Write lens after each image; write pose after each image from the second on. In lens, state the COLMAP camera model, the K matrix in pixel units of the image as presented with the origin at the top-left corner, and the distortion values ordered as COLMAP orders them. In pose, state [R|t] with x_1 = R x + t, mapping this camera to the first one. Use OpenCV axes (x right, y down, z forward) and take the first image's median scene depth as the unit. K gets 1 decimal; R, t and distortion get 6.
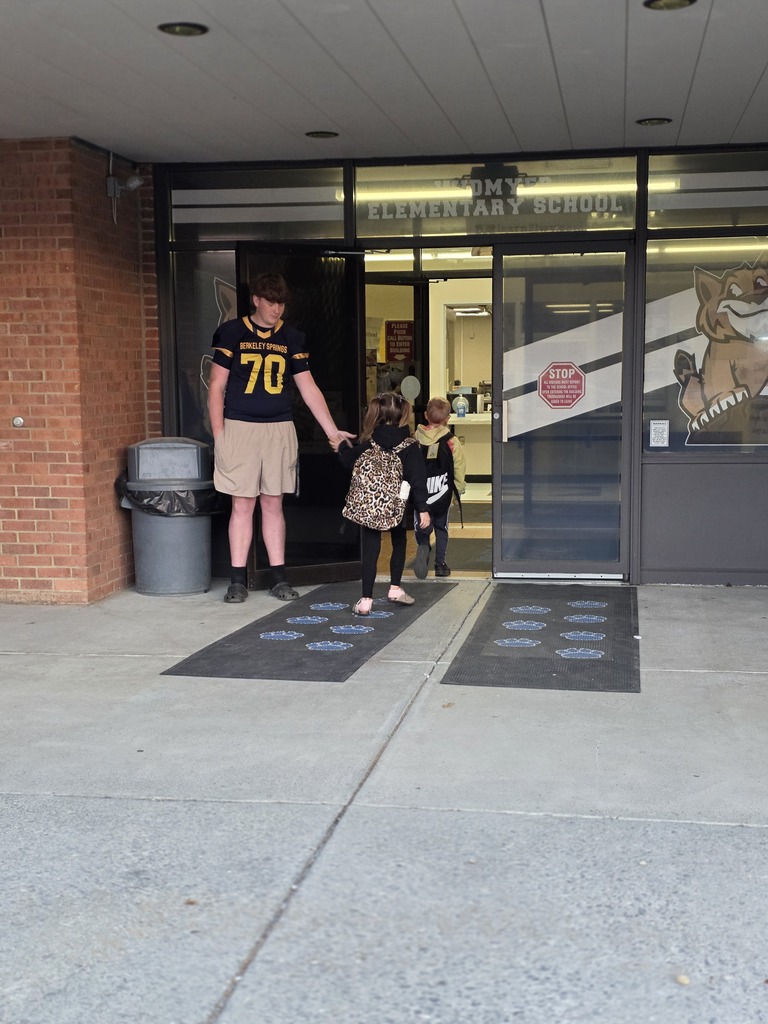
lens RADIAL K [[1389.5, 0, 400.8], [0, 1389.5, 542.6], [0, 0, 1]] dist [0.188517, -0.545928]
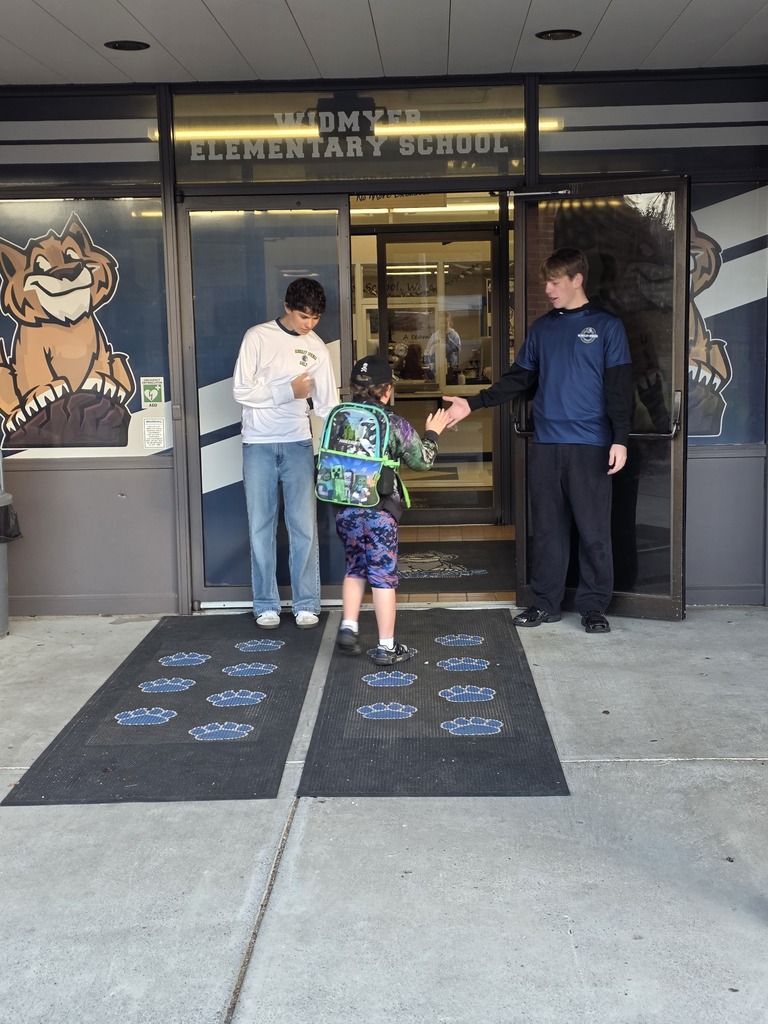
lens RADIAL K [[1385.2, 0, 406.2], [0, 1385.2, 511.5], [0, 0, 1]] dist [0.182840, -0.521833]
pose [[0.991382, -0.027909, 0.127999, -0.010076], [0.027197, 0.999603, 0.007305, -0.035770], [-0.128152, -0.003761, 0.991747, 0.203140]]
